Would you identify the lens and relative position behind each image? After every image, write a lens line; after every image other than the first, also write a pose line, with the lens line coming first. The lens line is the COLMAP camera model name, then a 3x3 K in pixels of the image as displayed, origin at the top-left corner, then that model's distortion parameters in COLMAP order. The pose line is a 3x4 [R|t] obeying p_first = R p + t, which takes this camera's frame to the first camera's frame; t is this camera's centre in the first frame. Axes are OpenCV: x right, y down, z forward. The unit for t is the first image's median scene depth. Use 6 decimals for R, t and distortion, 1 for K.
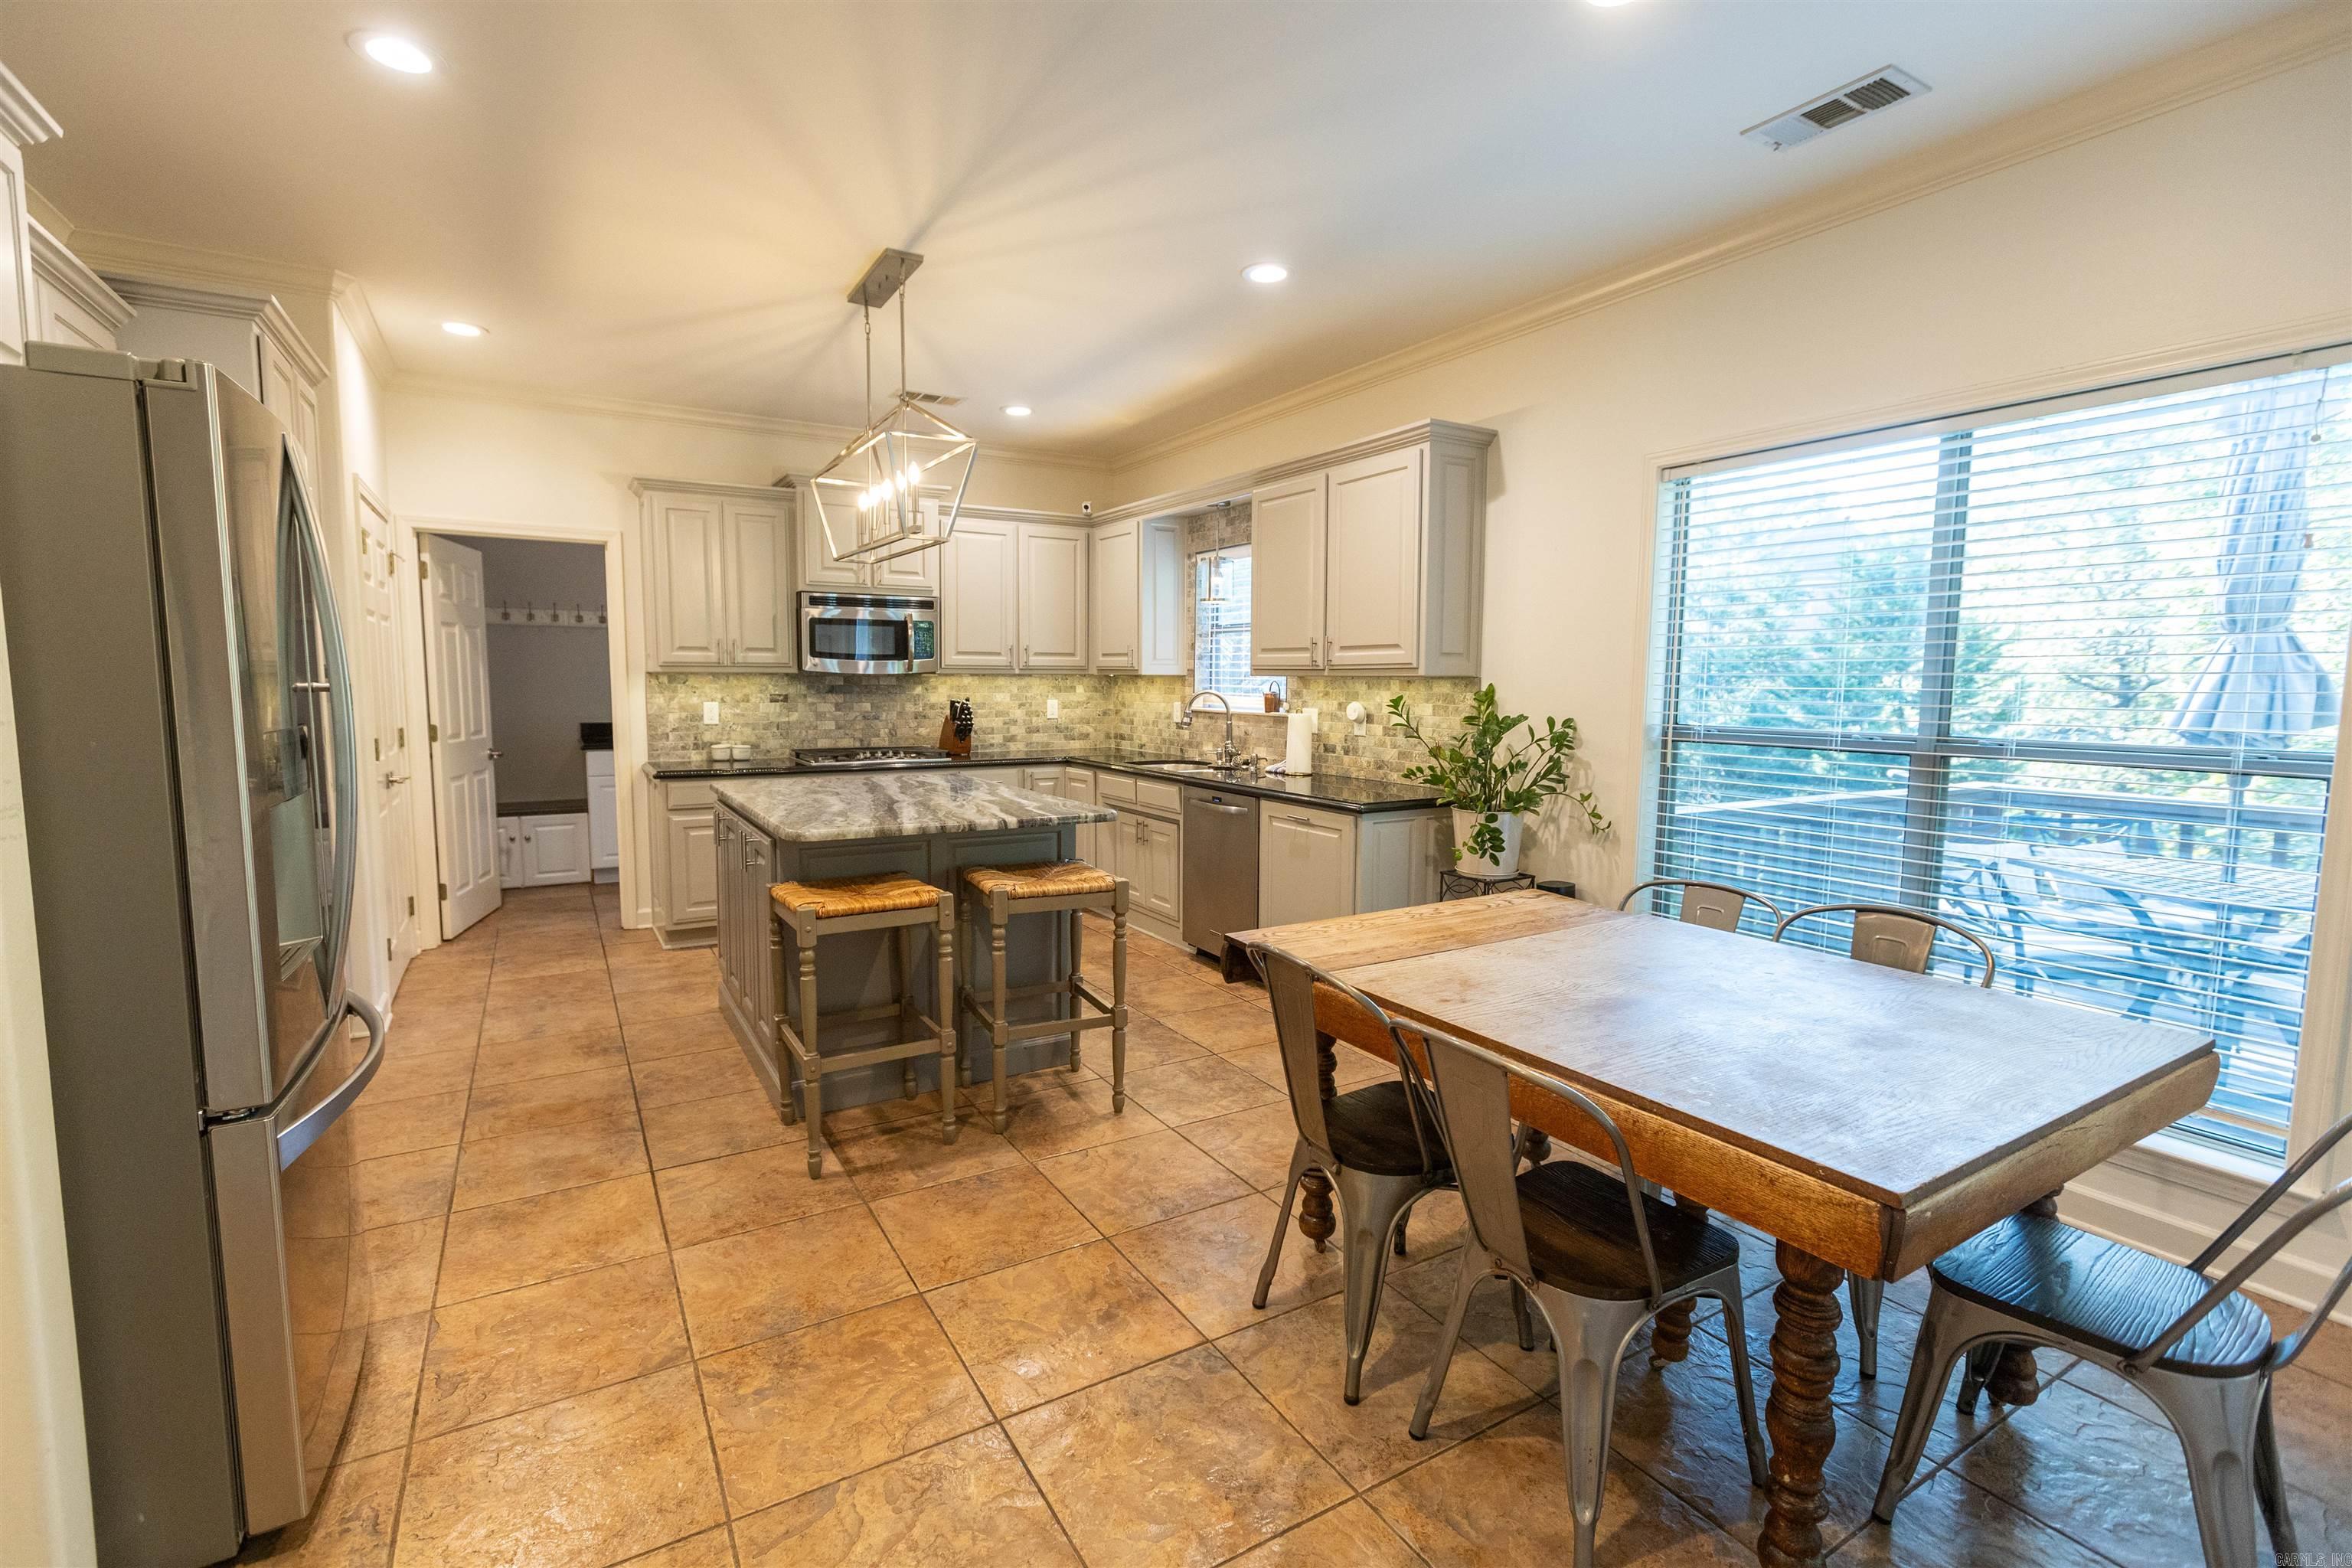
lens RADIAL K [[1050.0, 0, 1162.4], [0, 1050.0, 775.3], [0, 0, 1]] dist [0.002285, 0.000965]
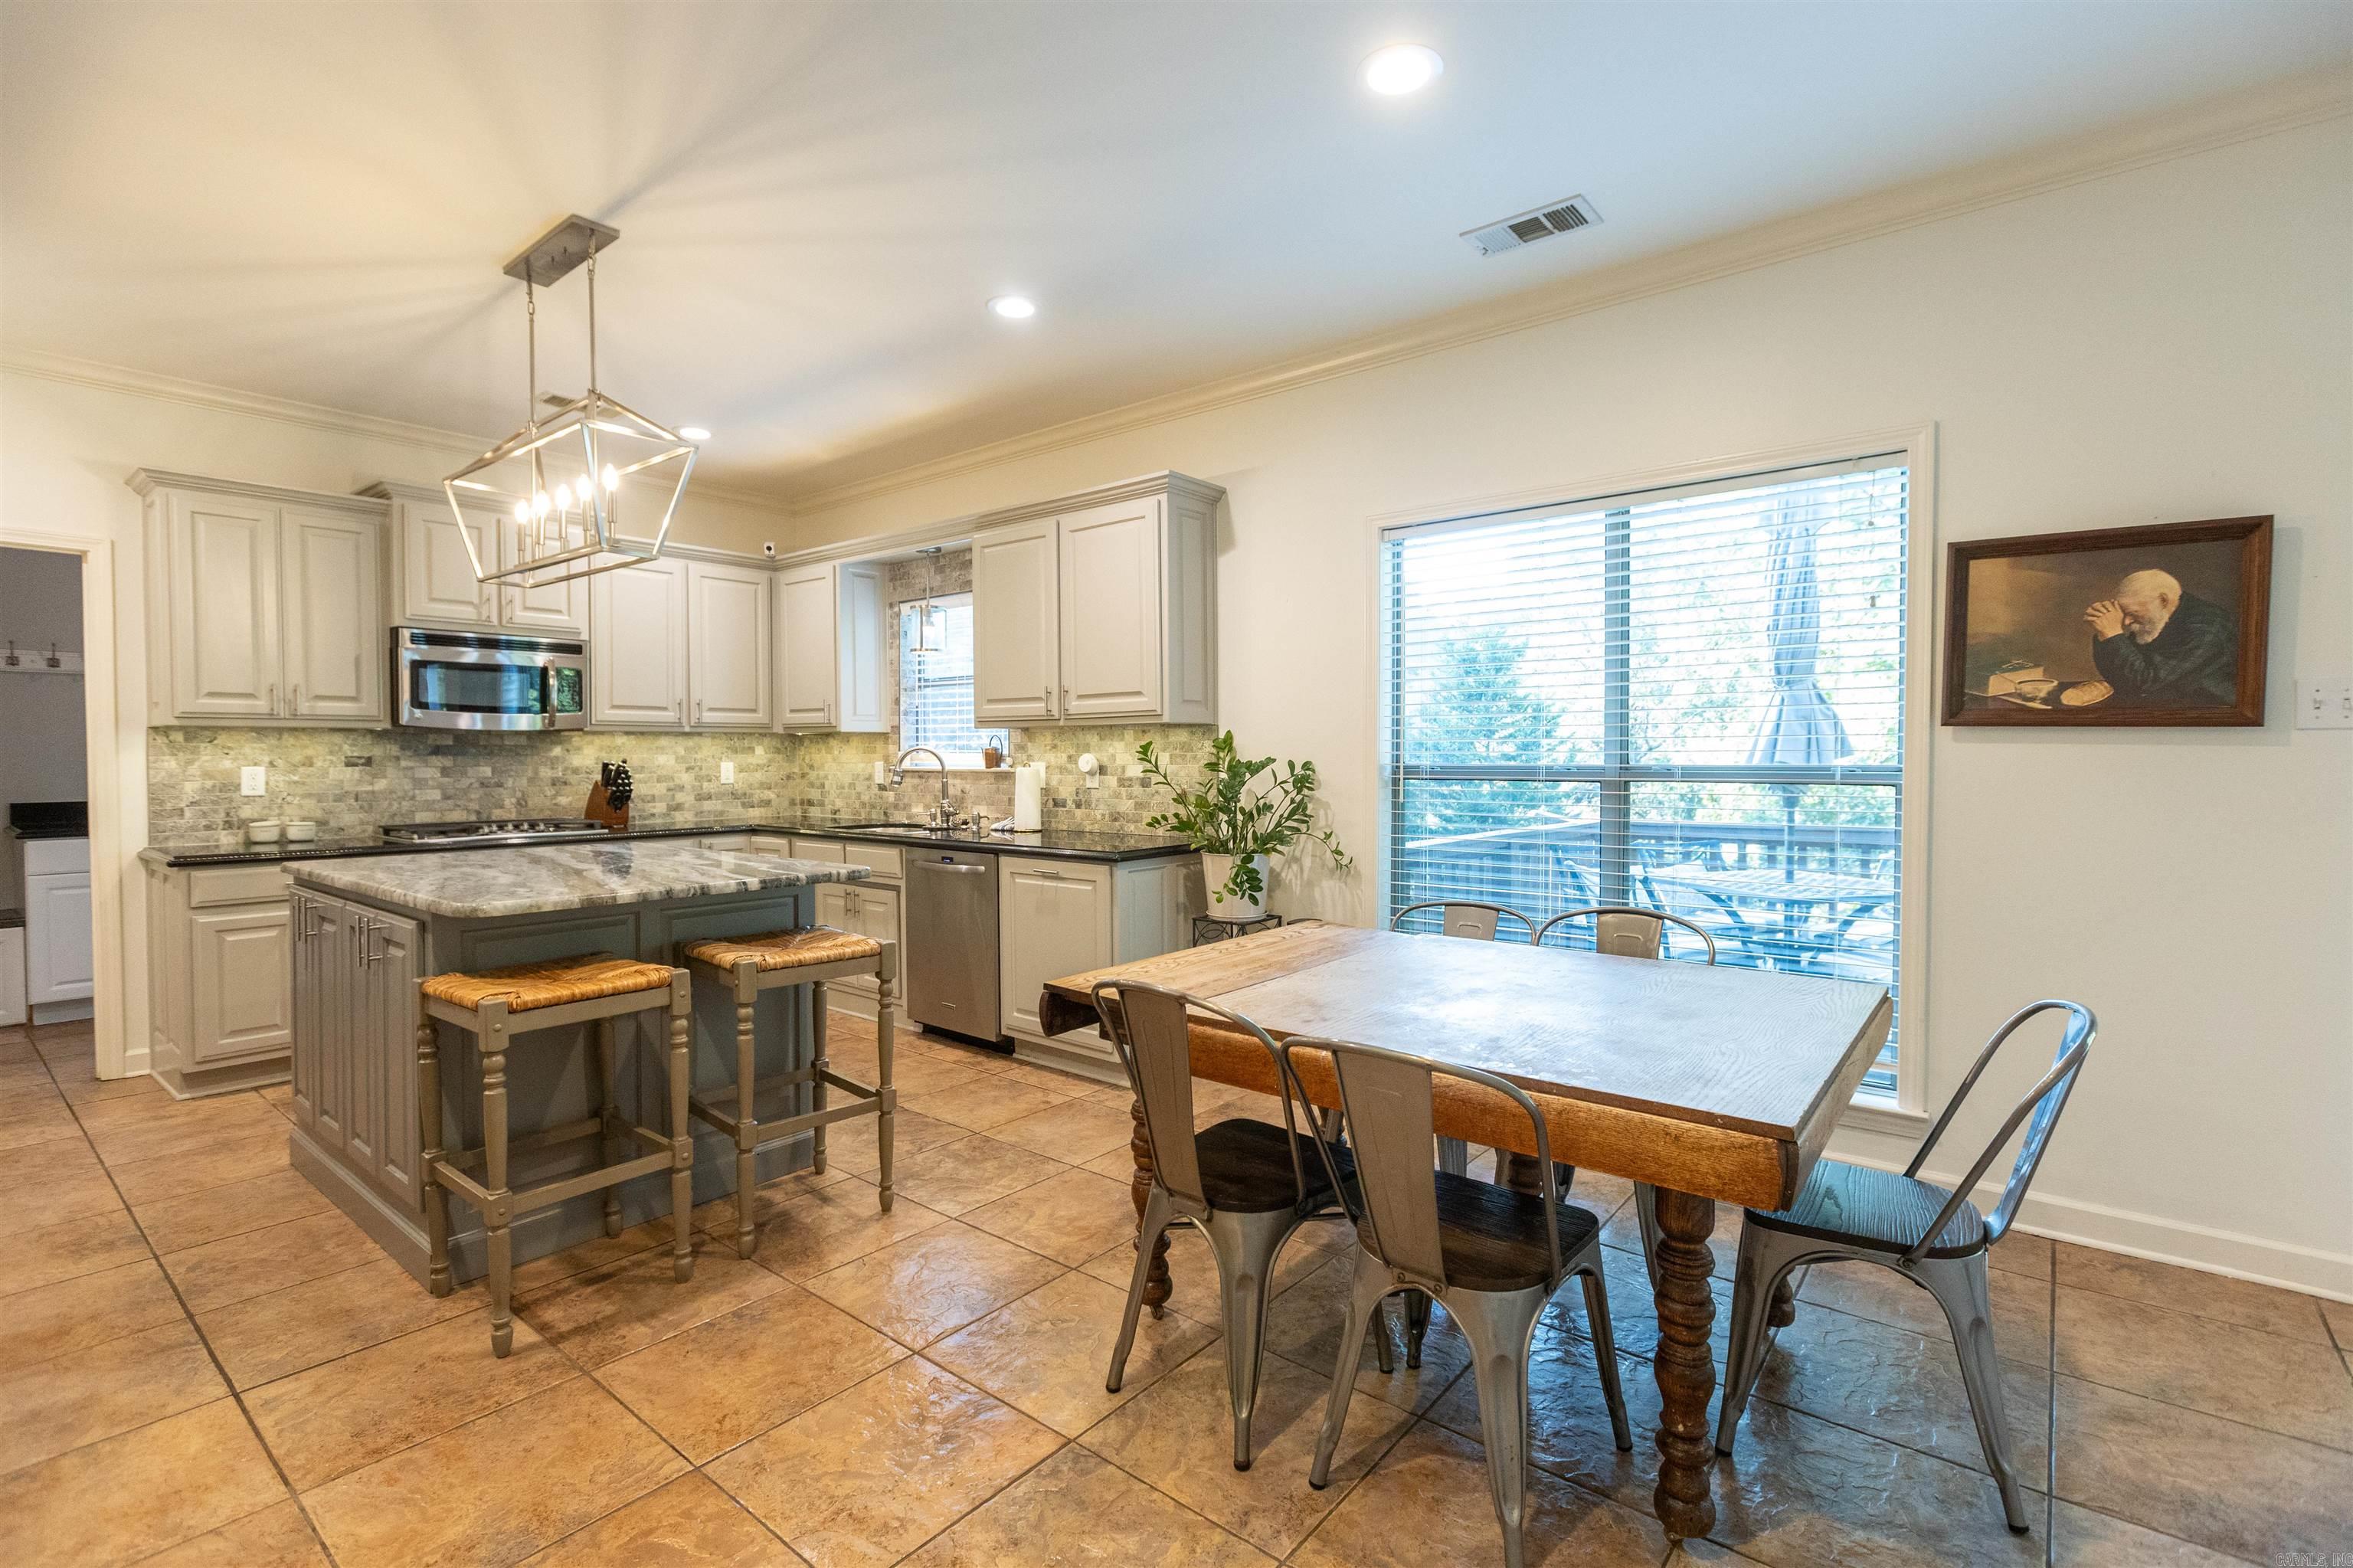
lens RADIAL K [[1068.0, 0, 1196.5], [0, 1068.0, 776.1], [0, 0, 1]] dist [0.007315, -0.003790]
pose [[0.935394, -0.016947, 0.353201, -0.089082], [0.042263, 0.997049, -0.064089, 0.023111], [-0.351072, 0.074876, 0.933350, 0.042806]]
